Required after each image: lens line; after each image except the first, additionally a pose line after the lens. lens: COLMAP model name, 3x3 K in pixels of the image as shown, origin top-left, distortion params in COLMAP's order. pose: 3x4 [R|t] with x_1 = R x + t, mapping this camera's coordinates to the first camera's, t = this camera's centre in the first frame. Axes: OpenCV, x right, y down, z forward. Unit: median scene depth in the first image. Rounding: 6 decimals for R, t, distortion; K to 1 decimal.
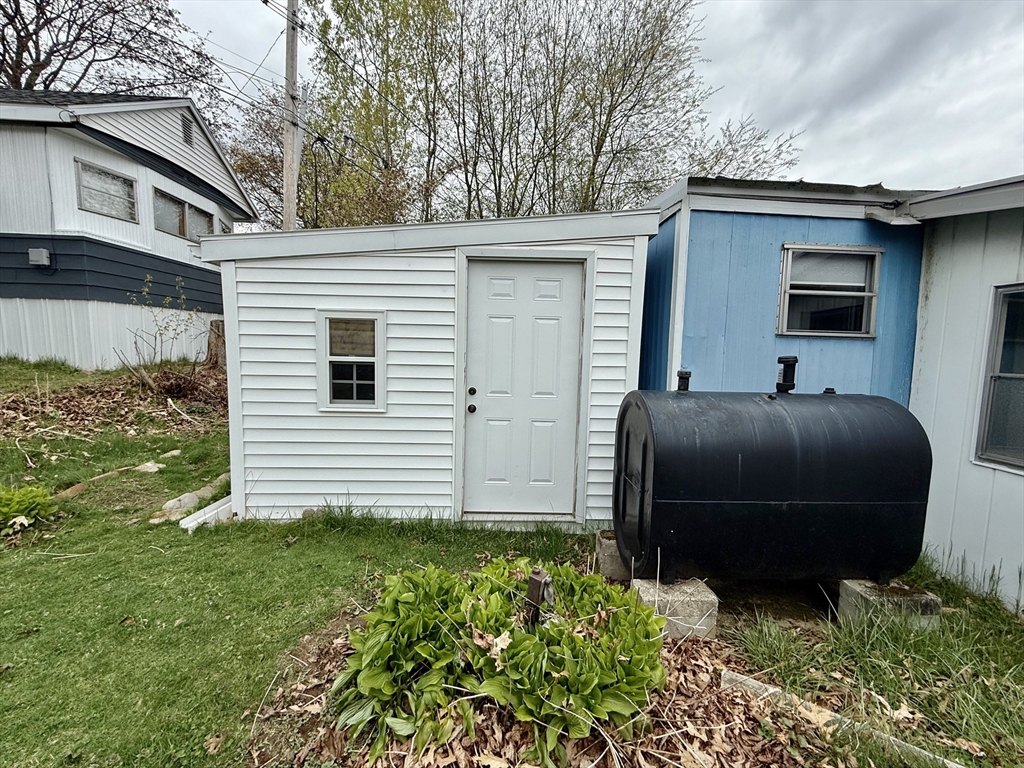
lens RADIAL K [[389.8, 0, 512.0], [0, 389.8, 384.0], [0, 0, 1]] dist [0.033015, -0.015048]
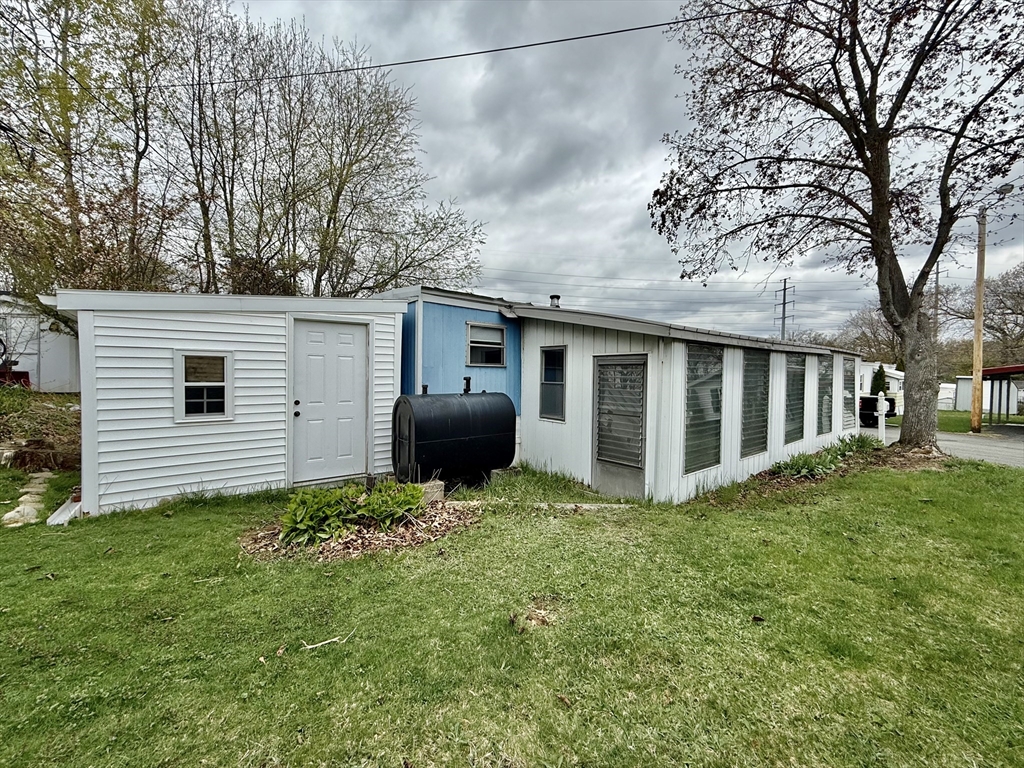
lens RADIAL K [[407.8, 0, 511.0], [0, 407.8, 383.0], [0, 0, 1]] dist [-0.001307, 0.000303]
pose [[0.816253, -0.028238, 0.577005, -0.350072], [0.064605, 0.997001, -0.042600, 0.065860], [-0.574071, 0.072049, 0.815629, -0.831136]]
